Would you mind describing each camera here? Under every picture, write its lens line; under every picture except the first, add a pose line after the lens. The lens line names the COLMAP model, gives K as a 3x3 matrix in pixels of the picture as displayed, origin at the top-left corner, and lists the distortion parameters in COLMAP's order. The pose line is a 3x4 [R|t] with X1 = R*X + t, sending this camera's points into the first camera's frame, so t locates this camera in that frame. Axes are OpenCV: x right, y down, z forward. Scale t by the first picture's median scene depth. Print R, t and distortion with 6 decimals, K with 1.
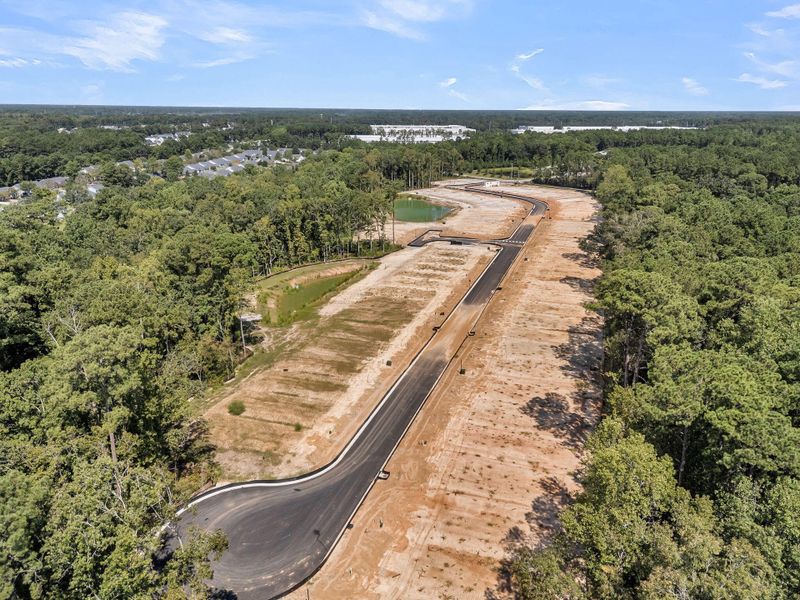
lens RADIAL K [[595.7, 0, 403.9], [0, 595.7, 296.9], [0, 0, 1]] dist [0.082176, -0.090366]
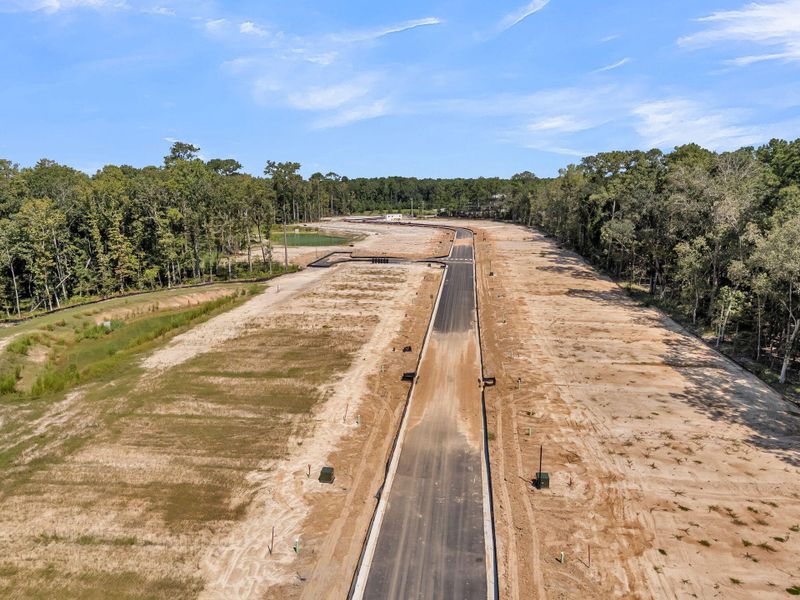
lens RADIAL K [[595.7, 0, 403.9], [0, 595.7, 296.9], [0, 0, 1]] dist [0.082176, -0.090366]
pose [[0.977948, -0.040775, 0.204830, -0.038192], [0.064321, 0.991887, -0.109647, 0.038548], [-0.198698, 0.120404, 0.972637, 0.497391]]
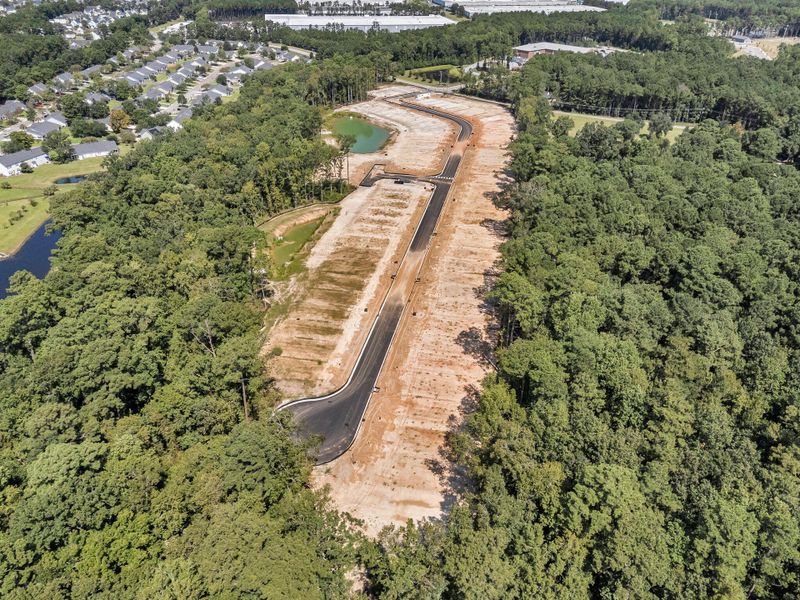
lens RADIAL K [[595.7, 0, 403.9], [0, 595.7, 296.9], [0, 0, 1]] dist [0.082176, -0.090366]
pose [[0.992636, -0.053675, 0.108597, -0.071724], [0.027770, 0.973430, 0.227295, -0.205265], [-0.117912, -0.222605, 0.967752, -0.366606]]
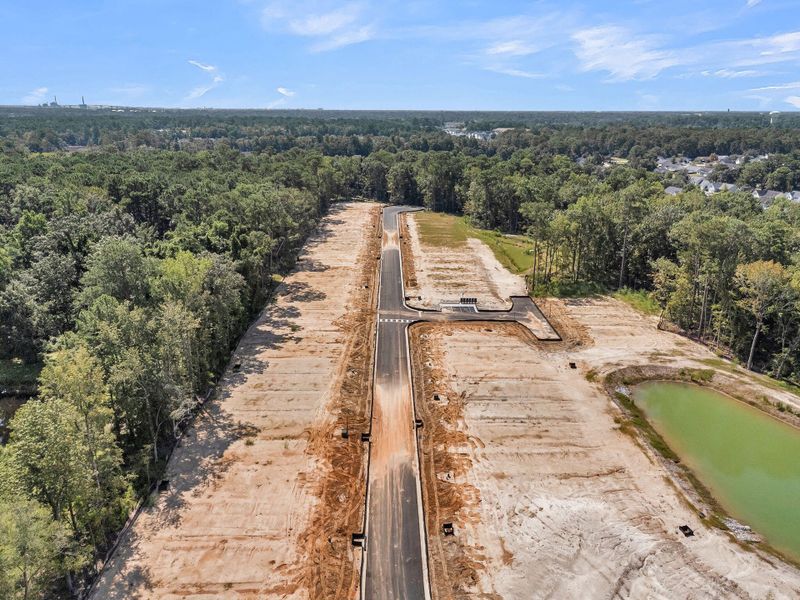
lens RADIAL K [[595.7, 0, 403.9], [0, 595.7, 296.9], [0, 0, 1]] dist [0.082176, -0.090366]
pose [[-0.941447, 0.086736, -0.325815, 0.574810], [-0.115011, 0.825768, 0.552158, -0.700073], [0.316940, 0.557300, -0.767441, 2.227988]]
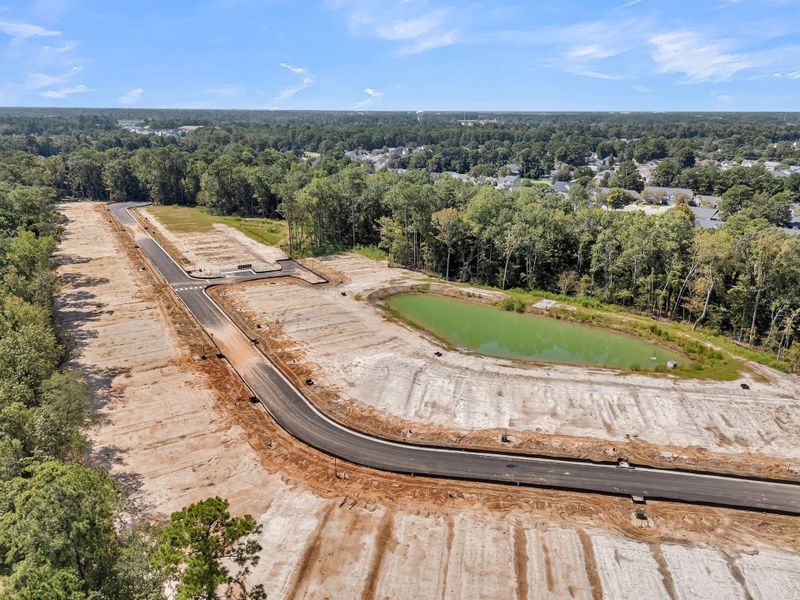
lens RADIAL K [[595.7, 0, 403.9], [0, 595.7, 296.9], [0, 0, 1]] dist [0.082176, -0.090366]
pose [[-0.659494, 0.212666, -0.721000, 0.831725], [-0.236788, 0.851546, 0.467761, -0.748155], [0.713442, 0.479210, -0.511233, 2.382370]]
